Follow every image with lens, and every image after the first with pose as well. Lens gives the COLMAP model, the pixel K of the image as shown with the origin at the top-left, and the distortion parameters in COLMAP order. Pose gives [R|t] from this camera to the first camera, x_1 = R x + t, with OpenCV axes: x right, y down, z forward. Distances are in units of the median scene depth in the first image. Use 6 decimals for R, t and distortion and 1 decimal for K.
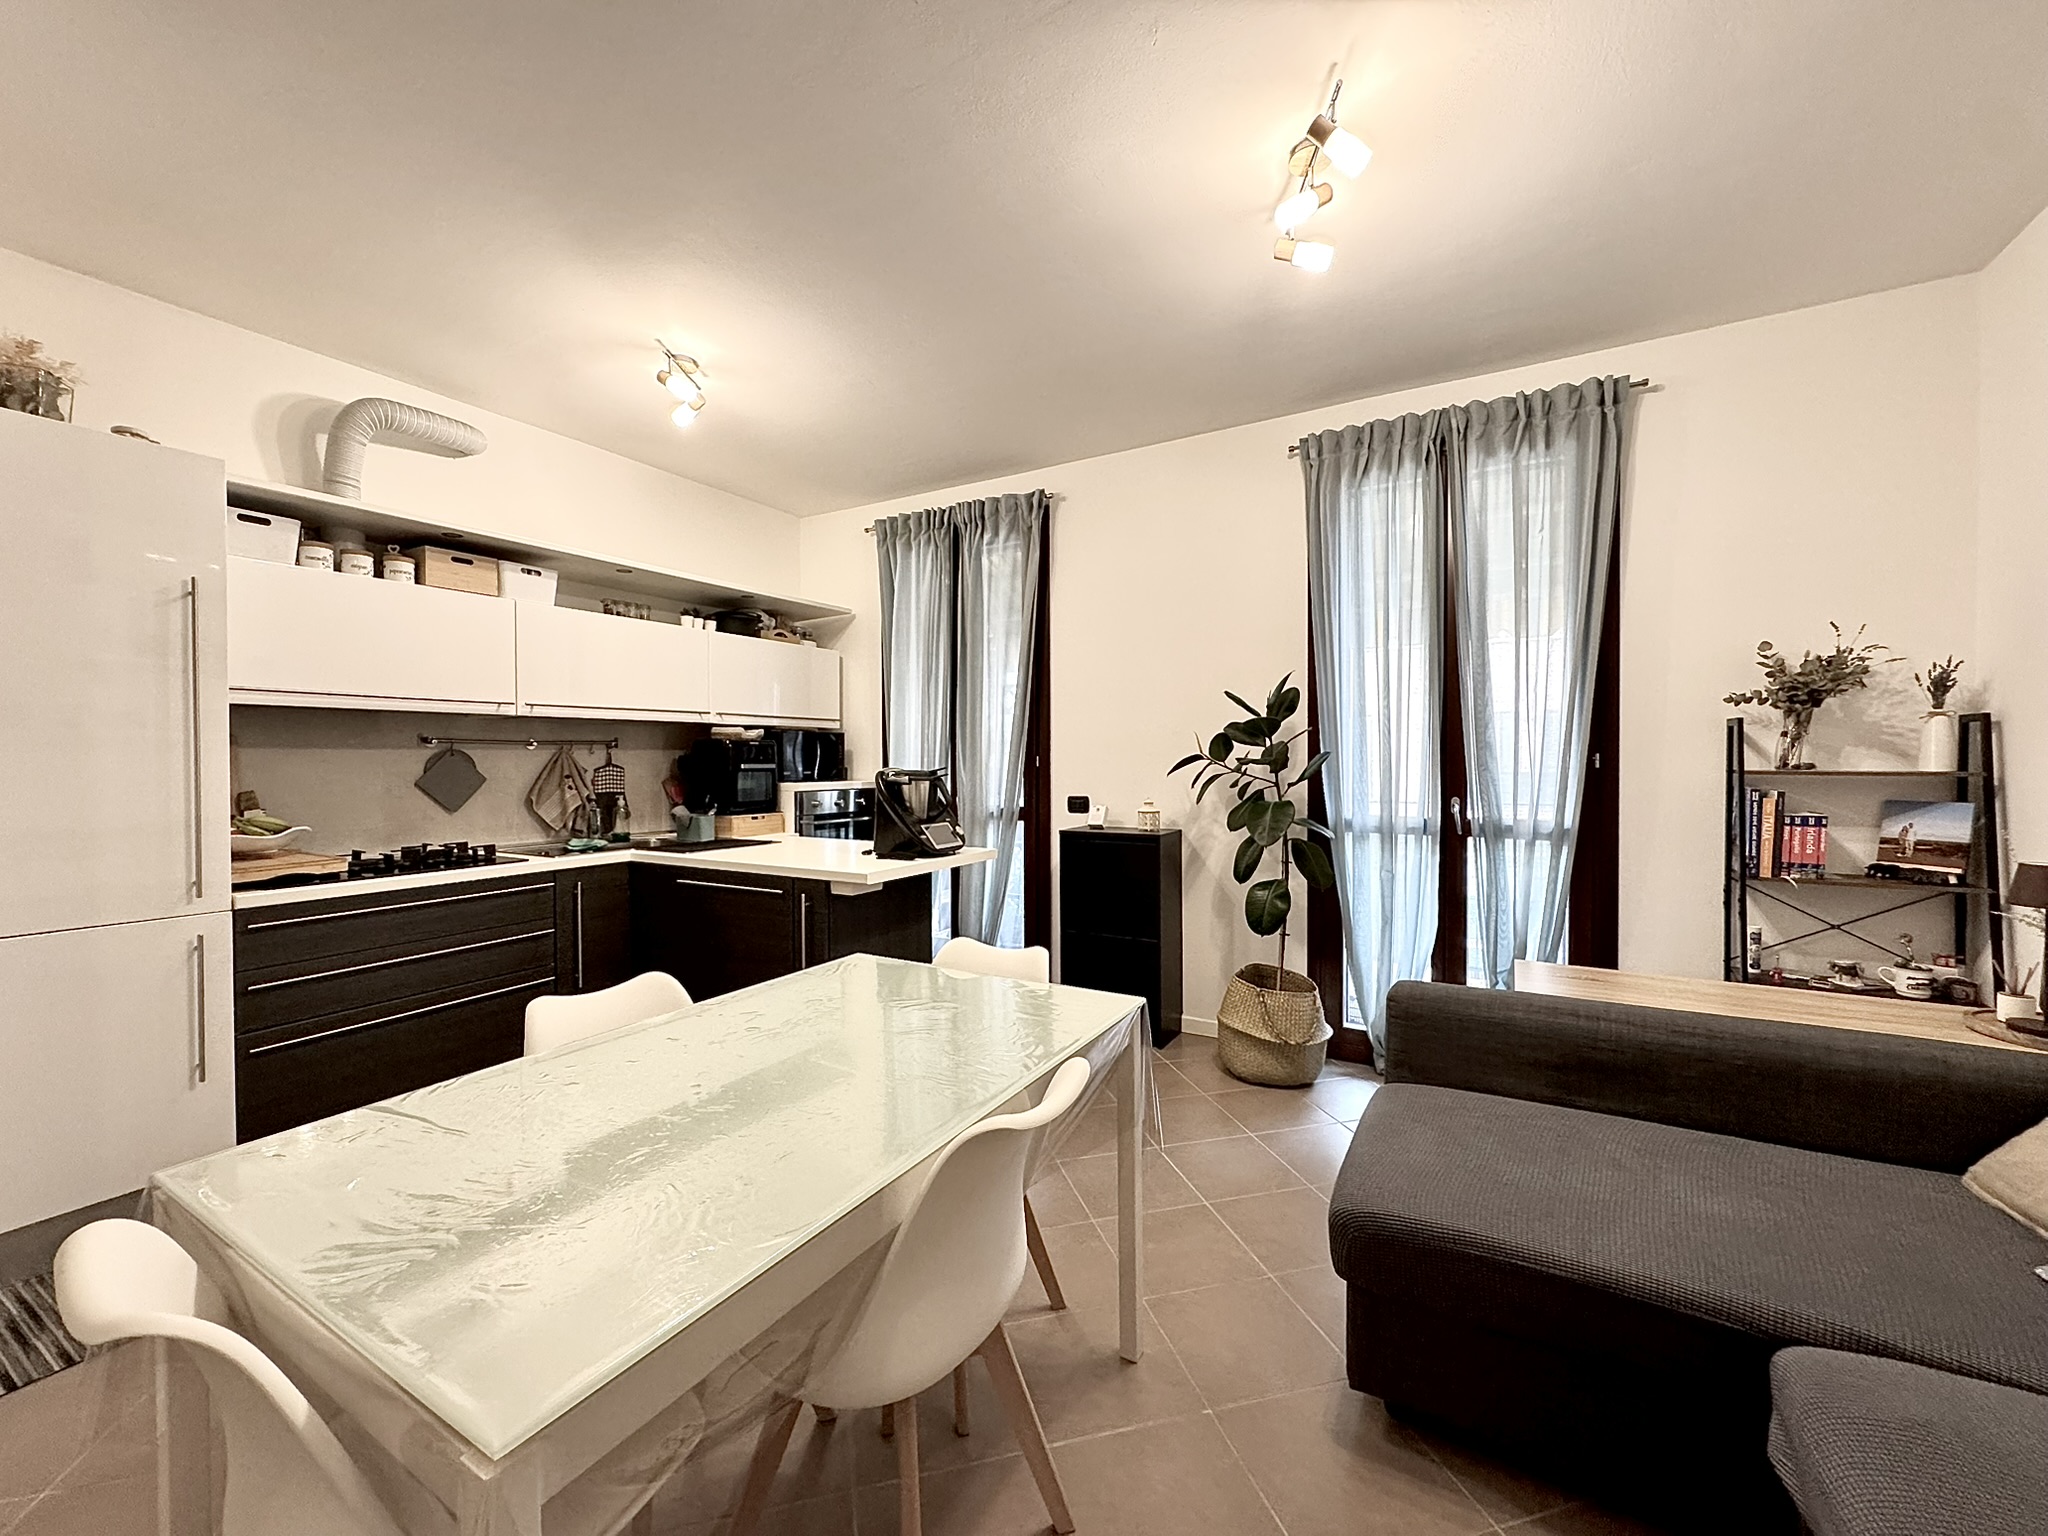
lens RADIAL K [[817.9, 0, 1020.1], [0, 817.9, 768.6], [0, 0, 1]] dist [-0.000528, -0.000033]
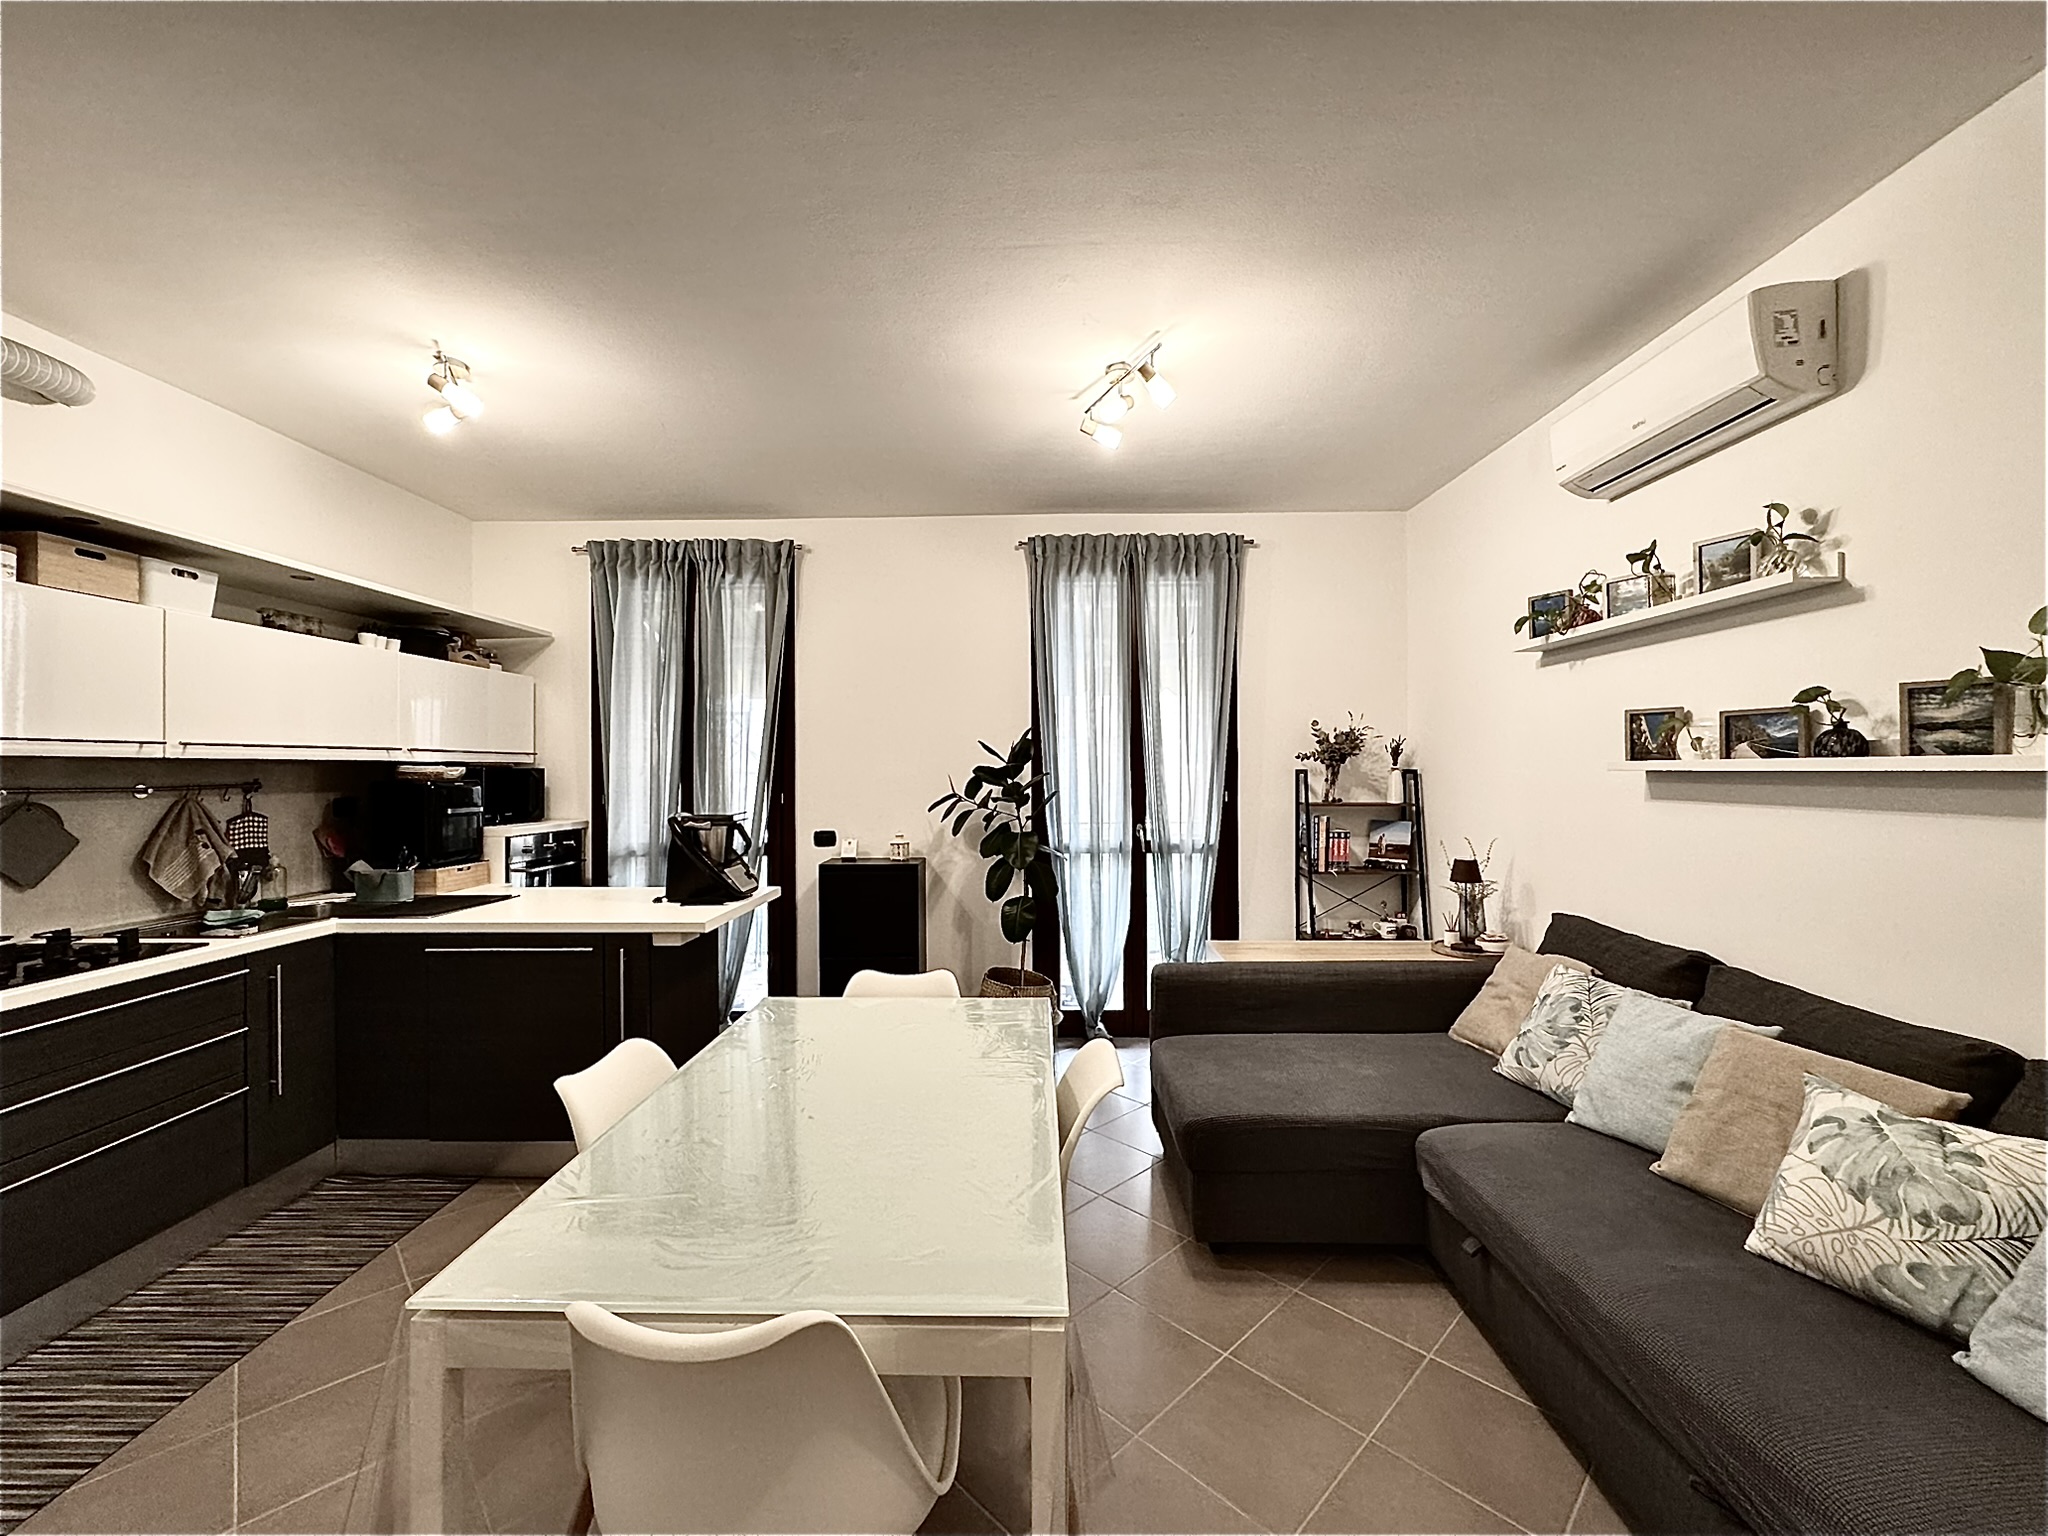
lens RADIAL K [[817.9, 0, 1020.1], [0, 817.9, 768.6], [0, 0, 1]] dist [-0.000528, -0.000033]
pose [[0.871074, 0.000527, 0.491151, -0.287941], [0.007849, 0.999857, -0.014993, -0.036554], [-0.491089, 0.016915, 0.870945, -0.068205]]
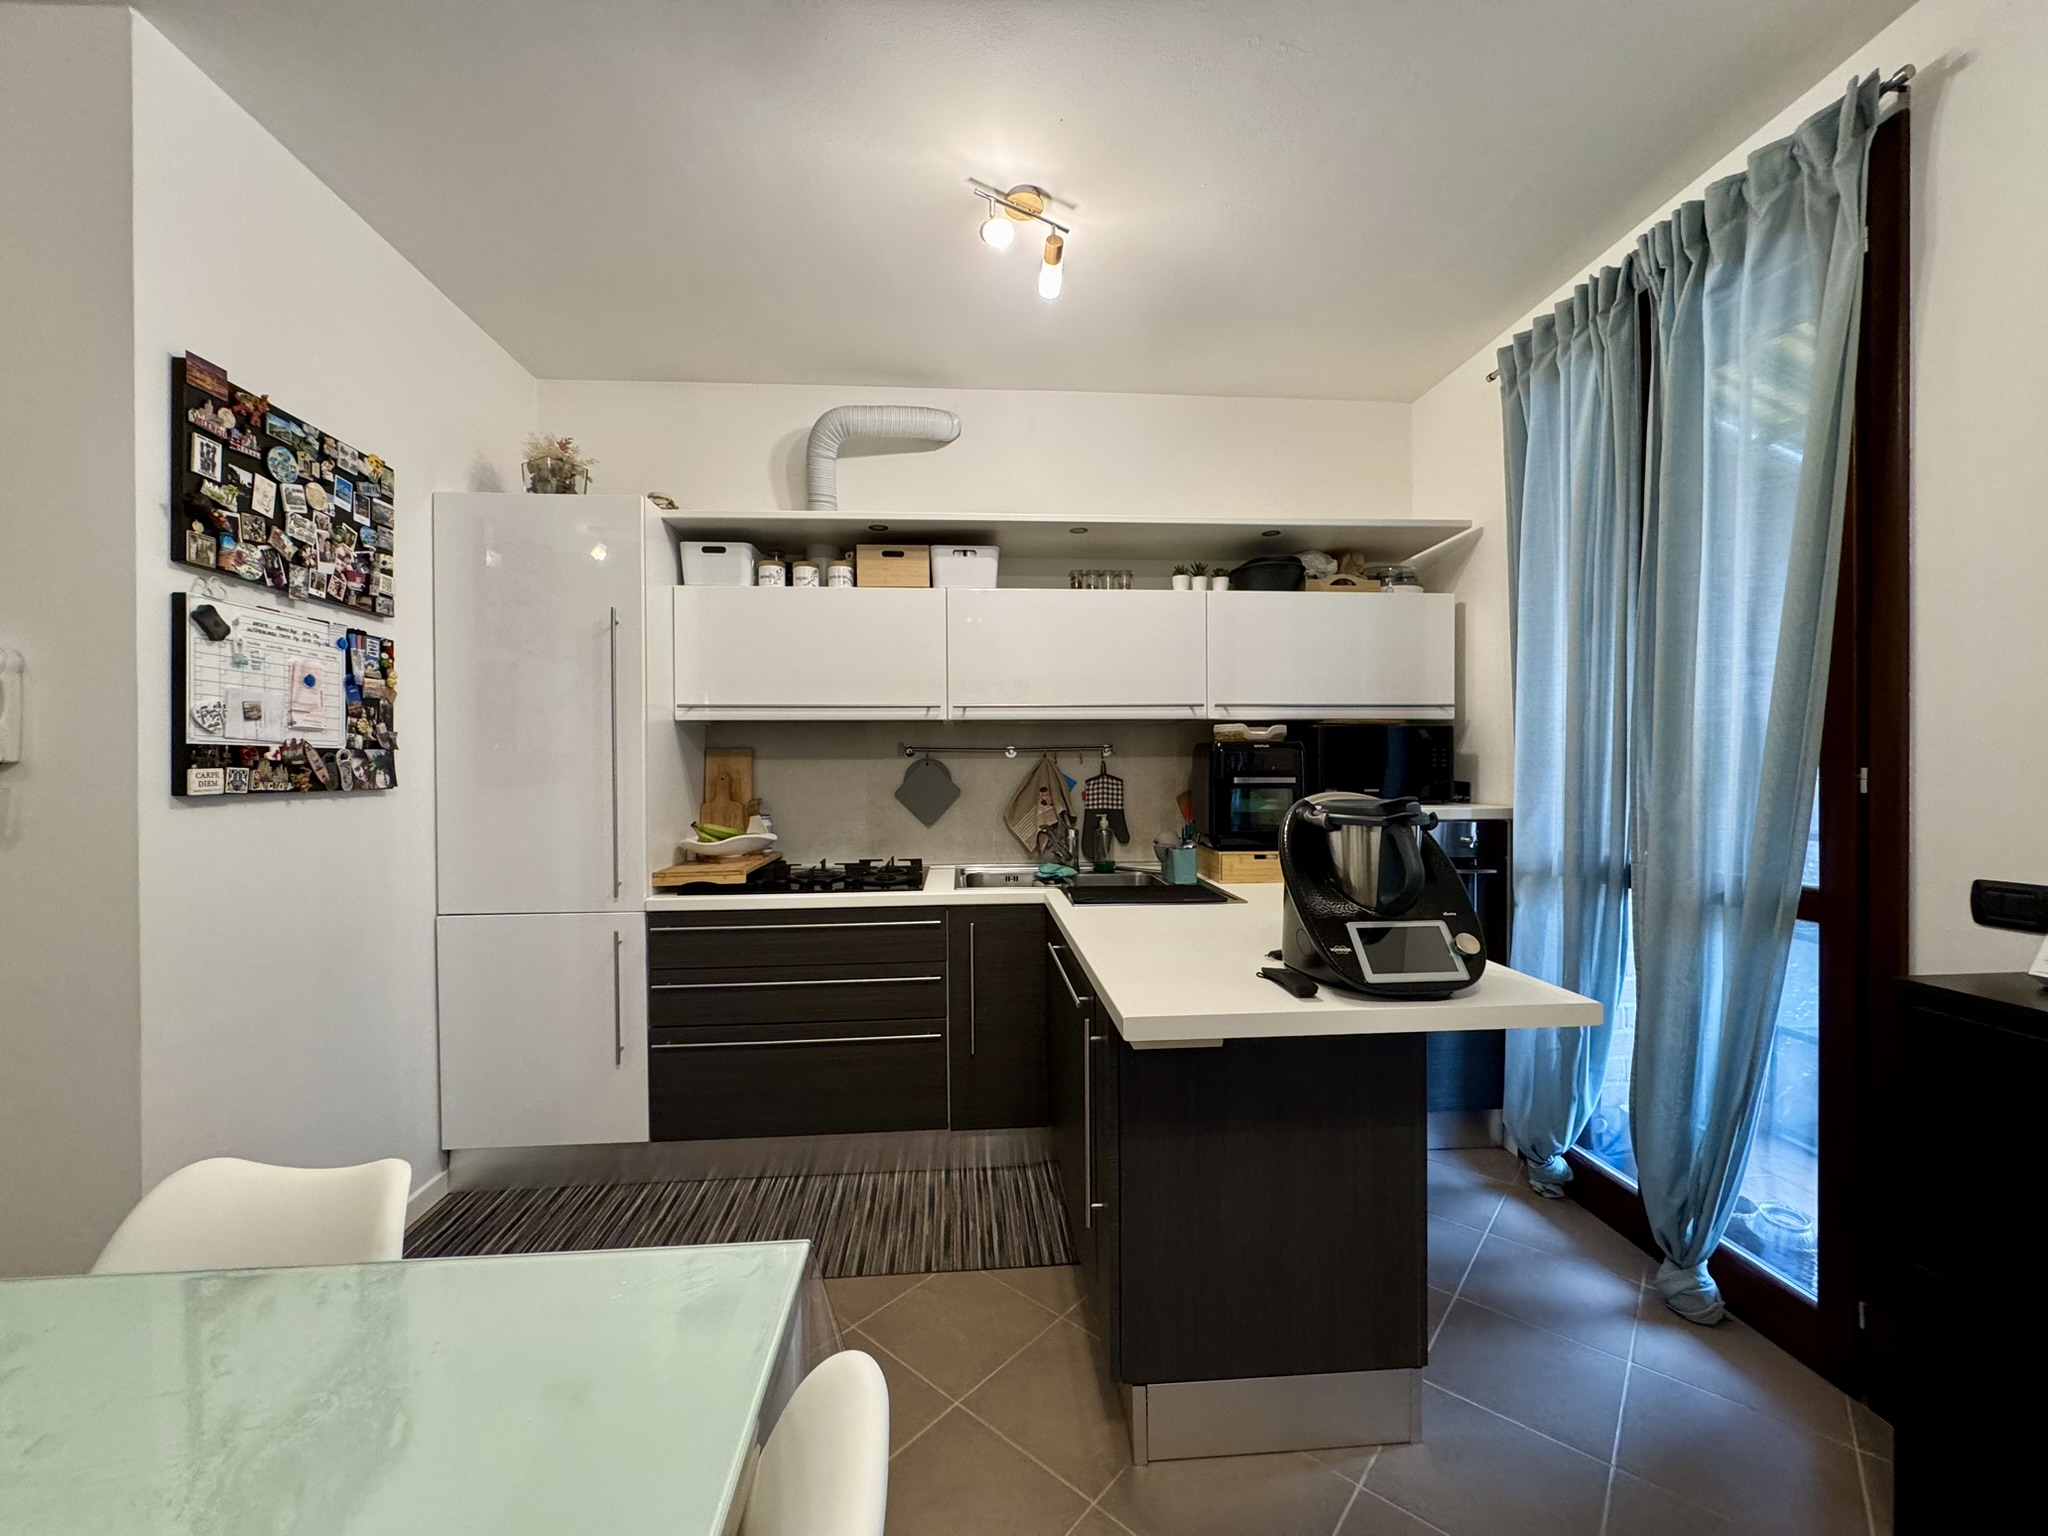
lens RADIAL K [[811.0, 0, 1026.3], [0, 811.0, 769.1], [0, 0, 1]] dist [0.000086, 0.000338]
pose [[0.574582, 0.007076, -0.818417, 0.140292], [-0.008241, 0.999962, 0.002859, -0.015305], [0.818406, 0.005102, 0.574618, 0.564707]]
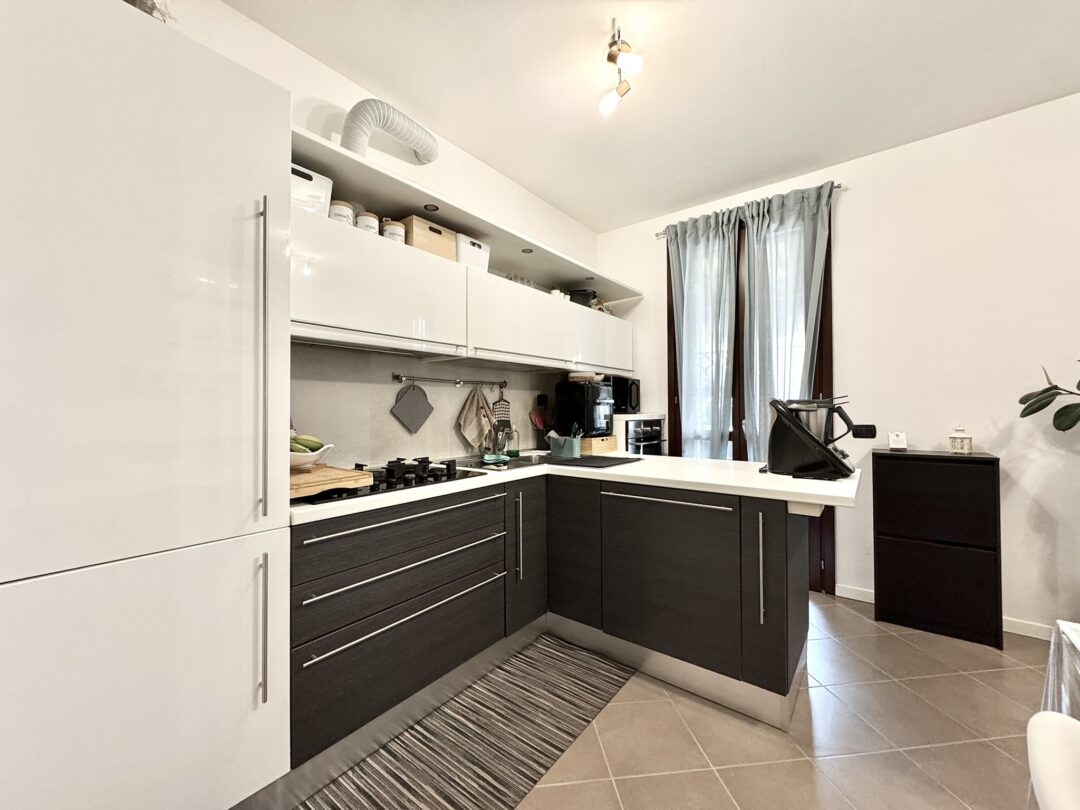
lens RADIAL K [[429.1, 0, 539.6], [0, 429.1, 405.1], [0, 0, 1]] dist [0.000053, -0.000117]
pose [[0.991391, -0.002389, -0.130912, -0.414490], [-0.000627, 0.999735, -0.022998, 0.024249], [0.130932, 0.022882, 0.991127, 0.358602]]
